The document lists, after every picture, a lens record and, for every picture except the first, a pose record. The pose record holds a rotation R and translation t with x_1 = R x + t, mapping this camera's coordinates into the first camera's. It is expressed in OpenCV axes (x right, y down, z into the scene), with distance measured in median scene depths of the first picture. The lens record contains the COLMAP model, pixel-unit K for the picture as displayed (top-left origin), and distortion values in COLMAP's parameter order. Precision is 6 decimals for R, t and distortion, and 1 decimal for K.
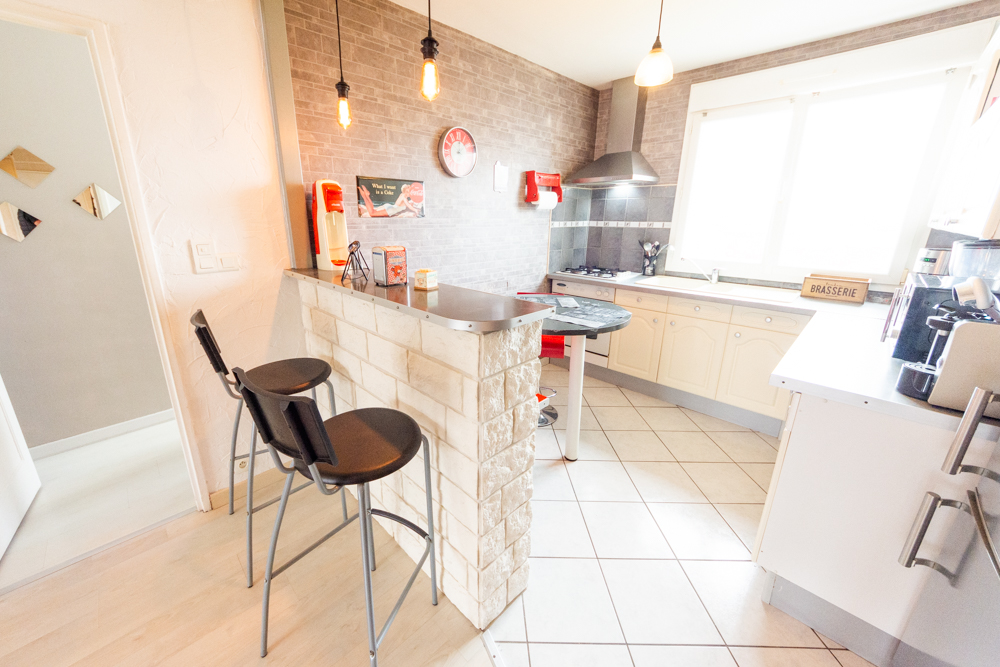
lens RADIAL K [[366.9, 0, 481.8], [0, 366.9, 325.4], [0, 0, 1]] dist [-0.002862, -0.000348]
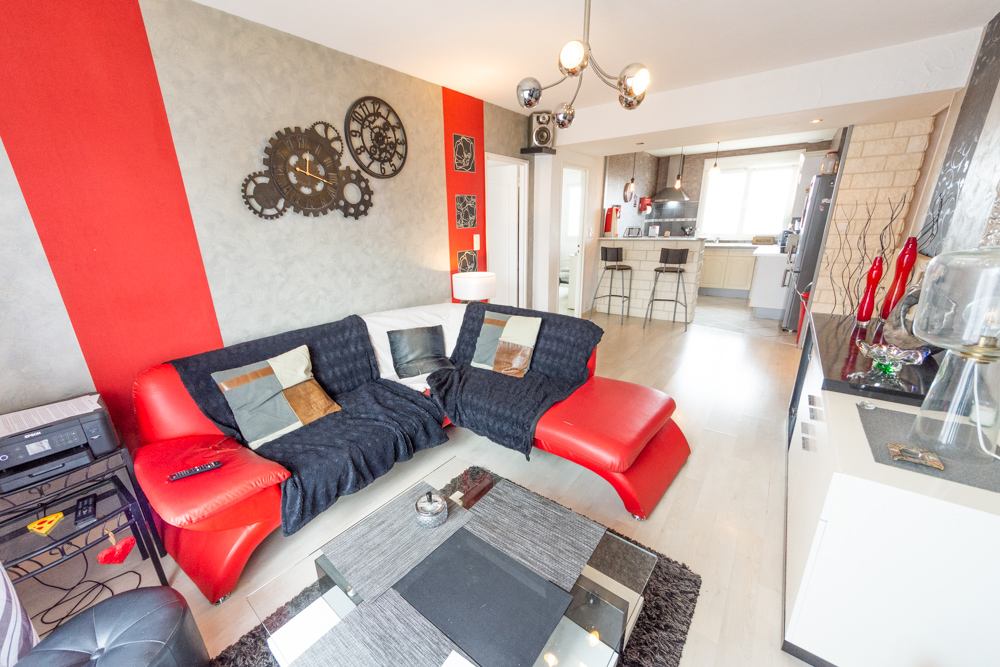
lens RADIAL K [[366.9, 0, 490.9], [0, 366.9, 342.1], [0, 0, 1]] dist [-0.002862, -0.000348]
pose [[0.986605, -0.079271, 0.142574, -1.147950], [0.074861, 0.996543, 0.036037, 0.312670], [-0.144938, -0.024881, 0.989128, -1.101373]]
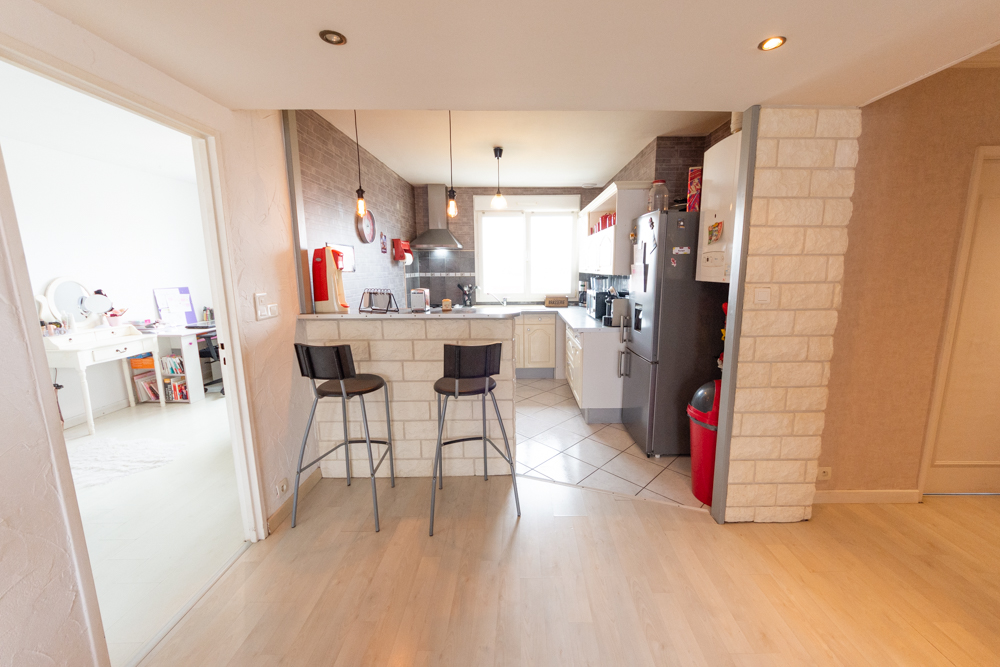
lens RADIAL K [[366.9, 0, 507.7], [0, 366.9, 330.7], [0, 0, 1]] dist [-0.002862, -0.000348]
pose [[0.703602, -0.127716, 0.699023, -0.567950], [0.209610, 0.977247, -0.032434, 0.056135], [-0.678976, 0.169343, 0.714363, -0.226989]]
